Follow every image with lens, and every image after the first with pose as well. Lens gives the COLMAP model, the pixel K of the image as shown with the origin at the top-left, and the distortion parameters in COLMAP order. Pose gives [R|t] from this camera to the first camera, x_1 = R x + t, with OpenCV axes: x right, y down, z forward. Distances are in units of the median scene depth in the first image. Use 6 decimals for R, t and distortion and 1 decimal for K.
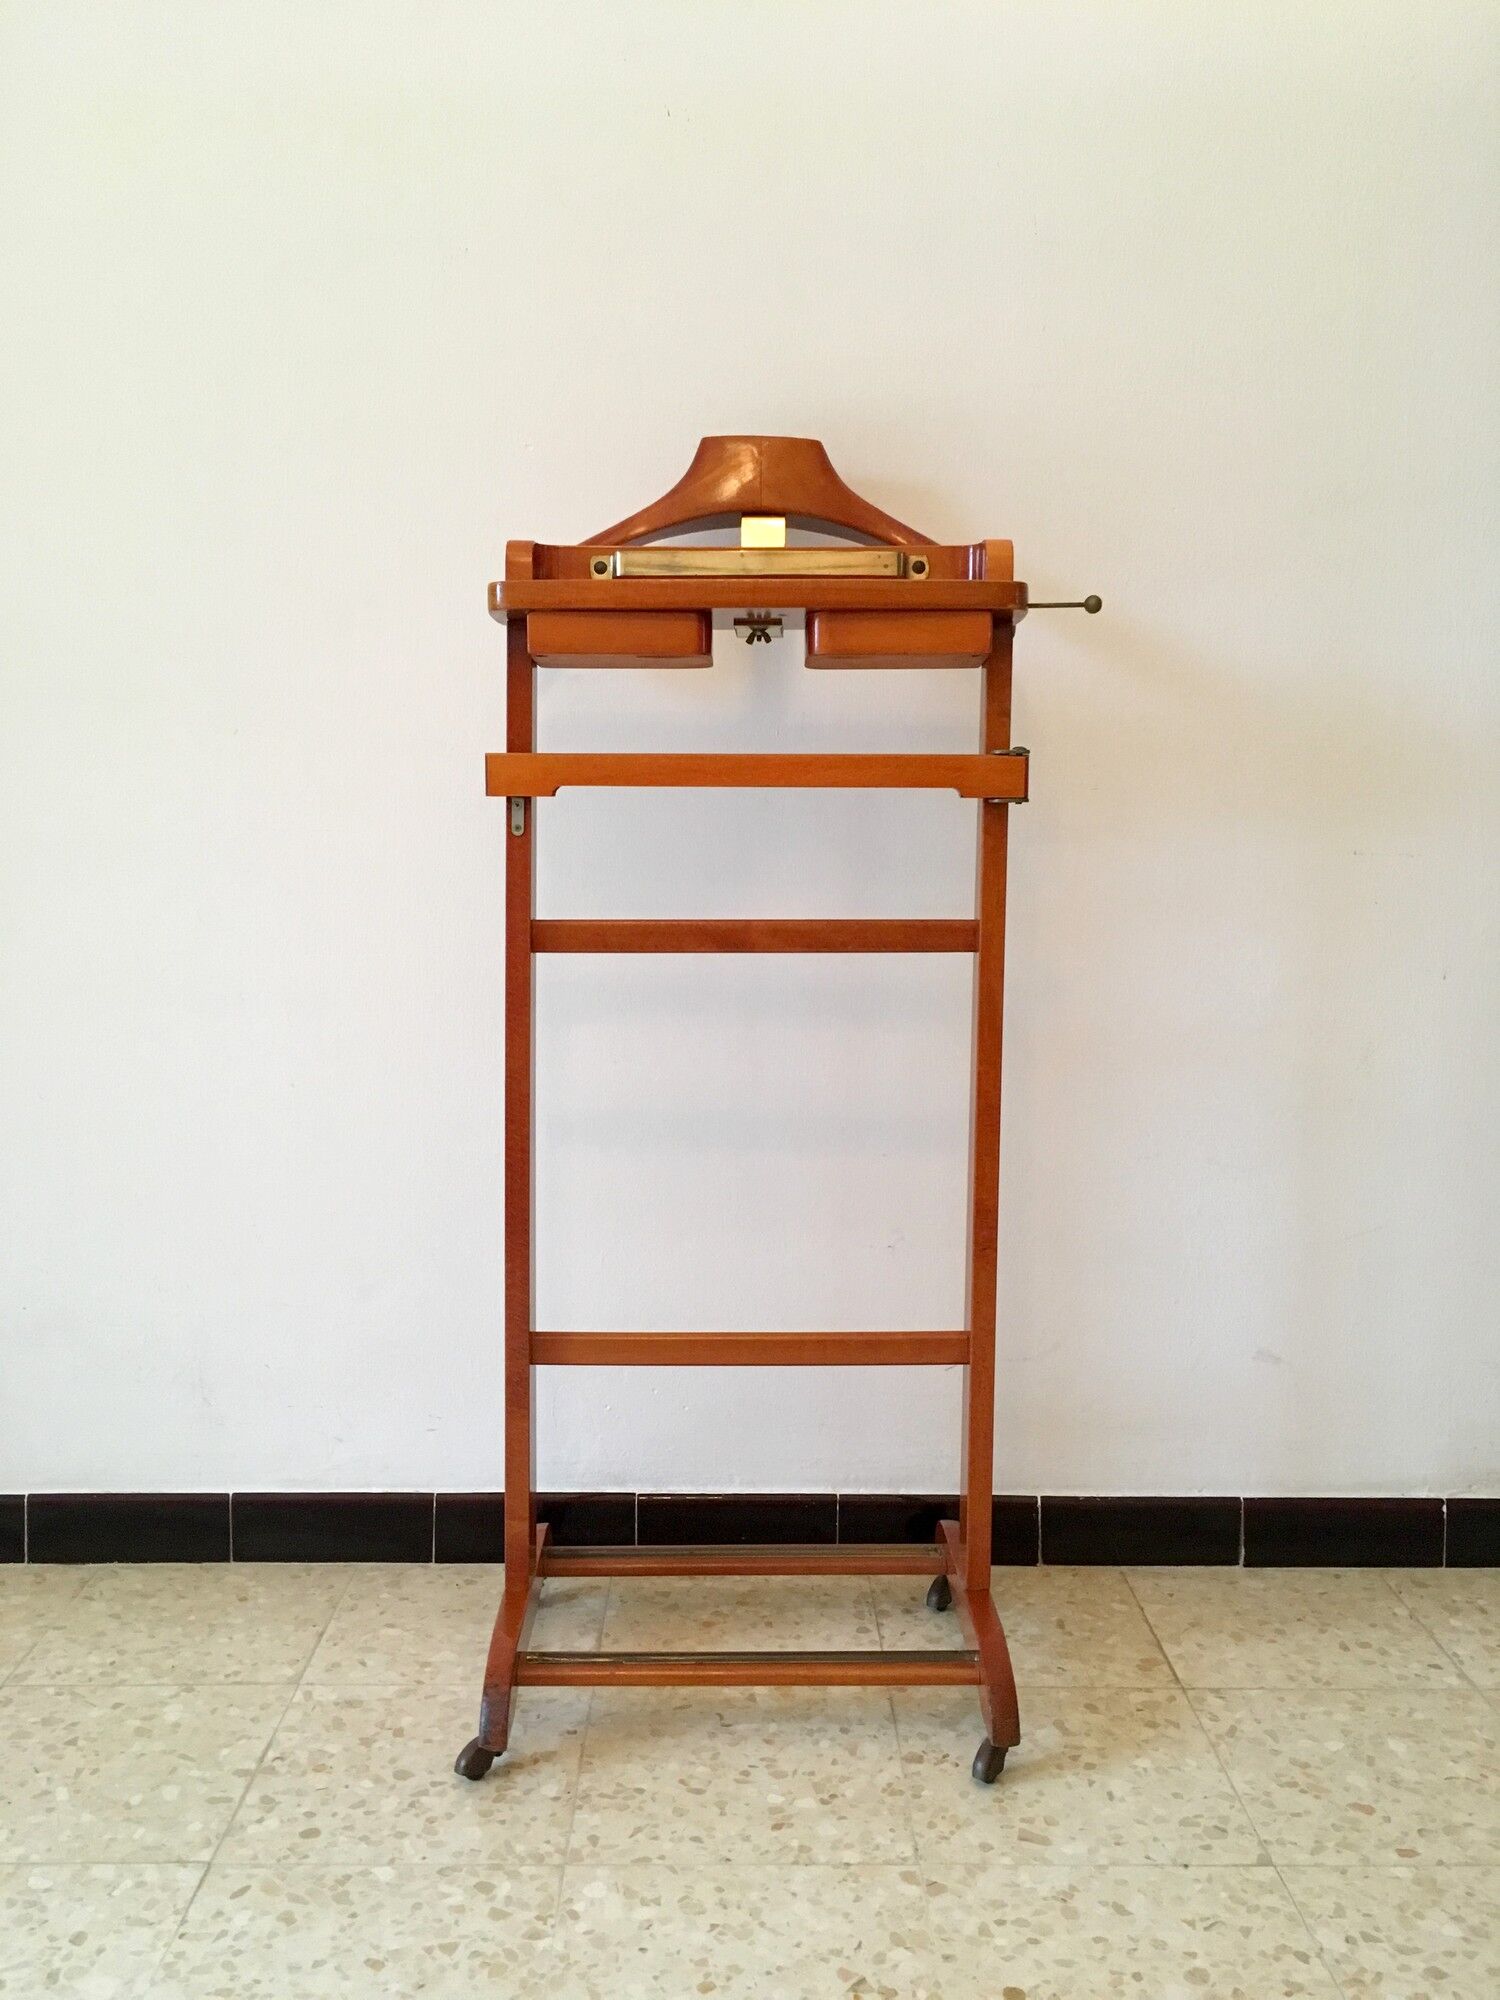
lens RADIAL K [[1698.9, 0, 757.9], [0, 1698.9, 996.0], [0, 0, 1]] dist [0.041328, -0.062173]
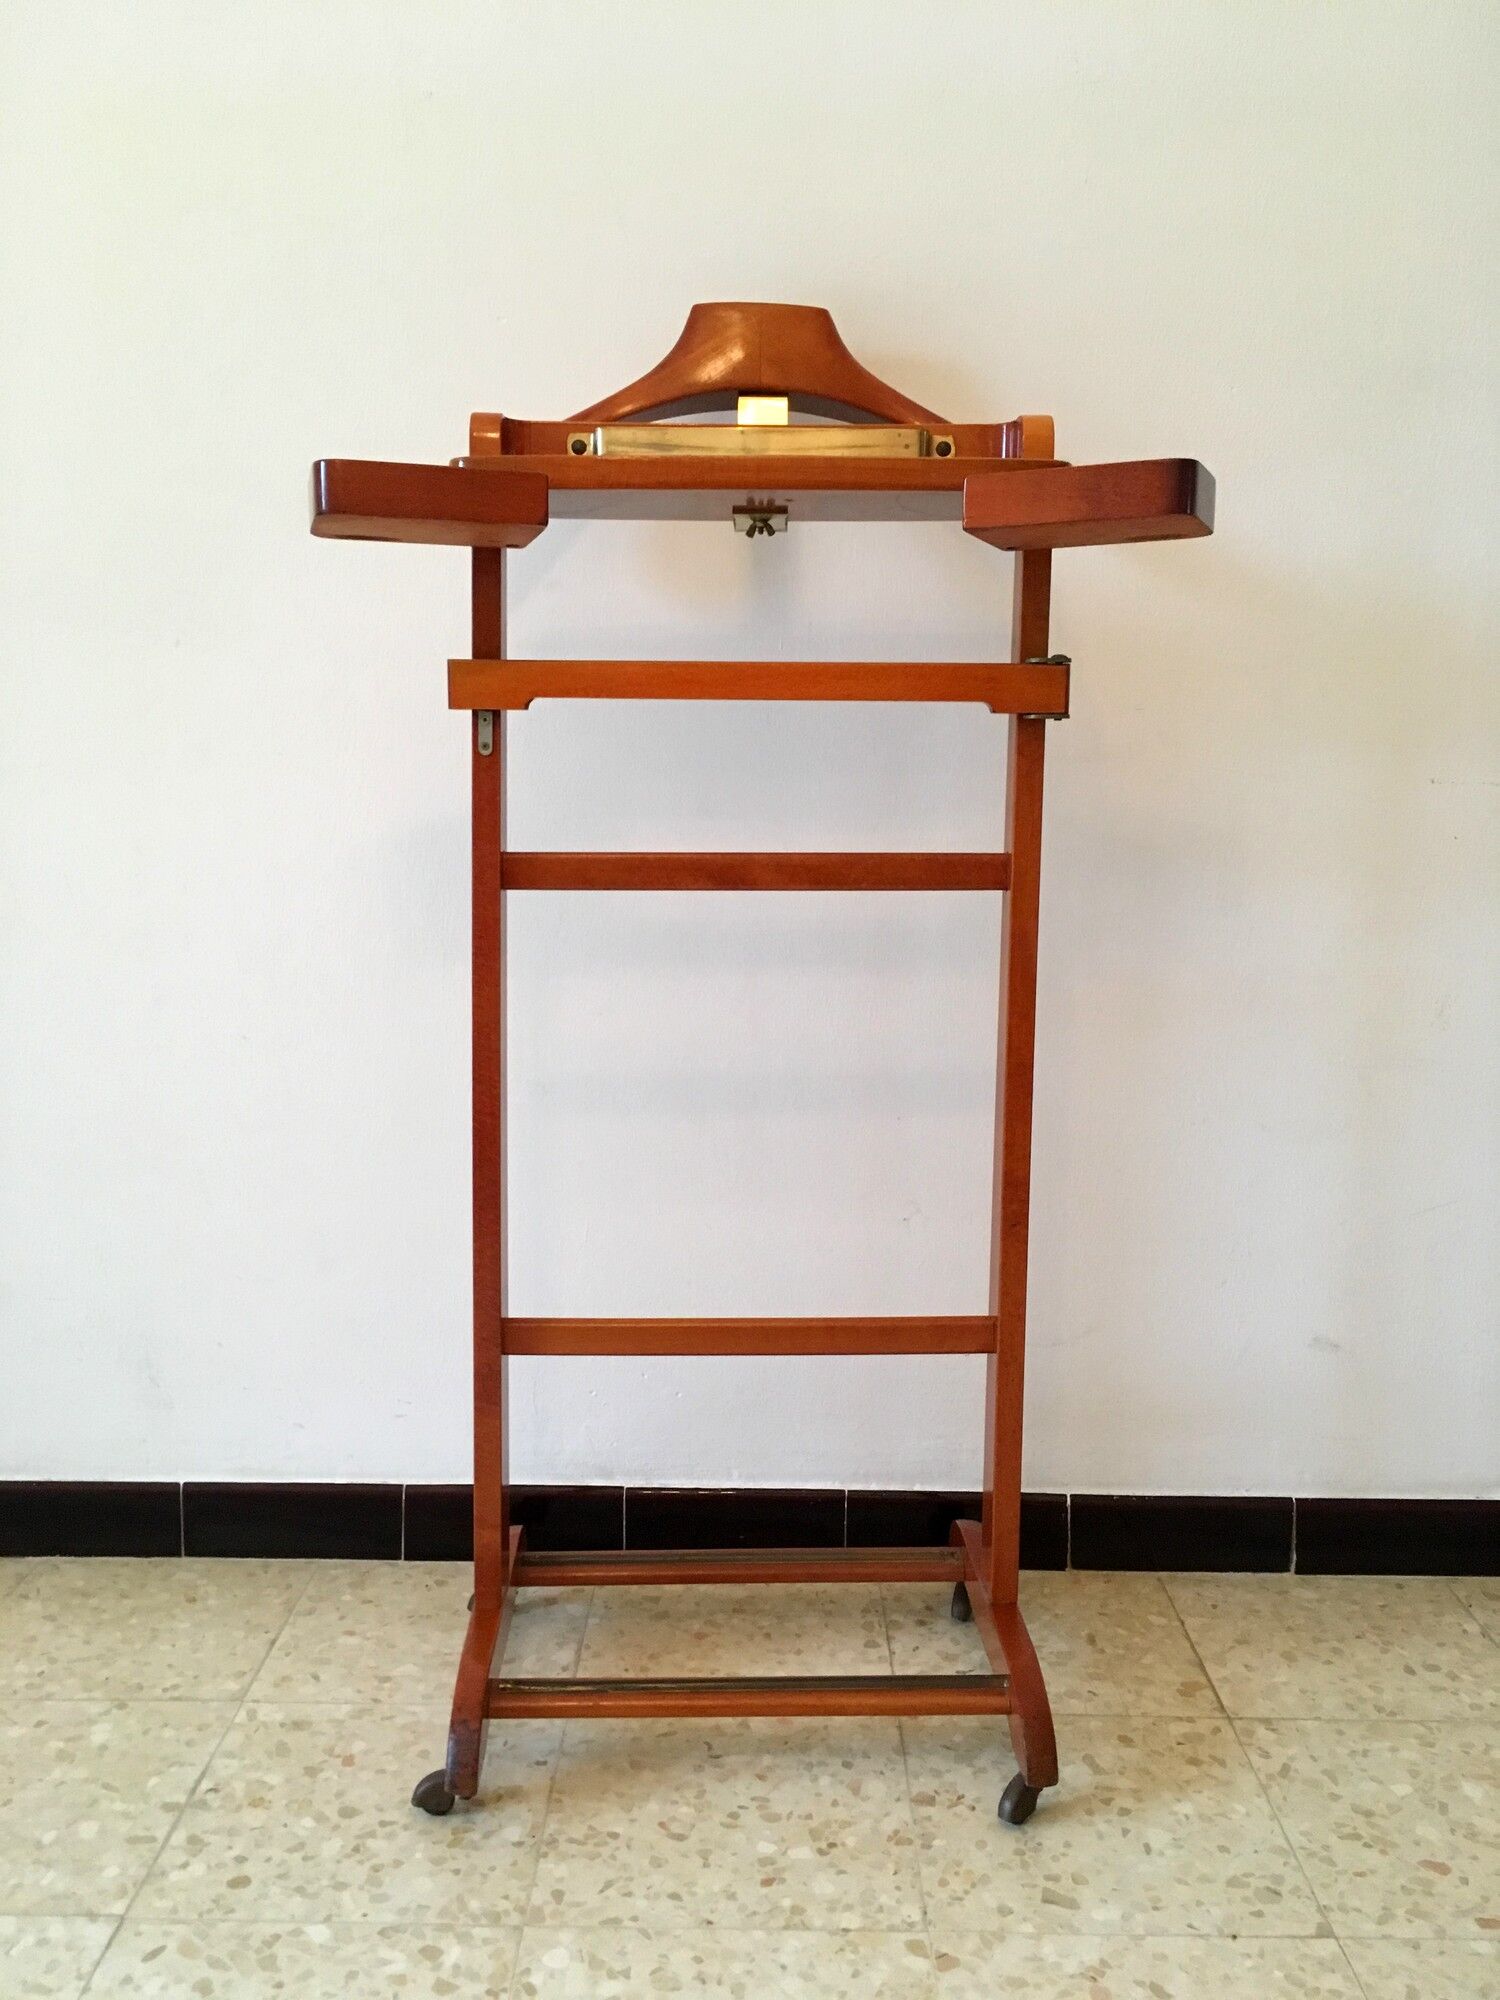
lens RADIAL K [[1698.9, 0, 754.3], [0, 1698.9, 1025.3], [0, 0, 1]] dist [0.041328, -0.062173]
pose [[0.999774, 0.004894, -0.020702, 0.017482], [-0.003919, 0.998894, 0.046859, 0.003281], [0.020908, -0.046767, 0.998687, 0.119098]]
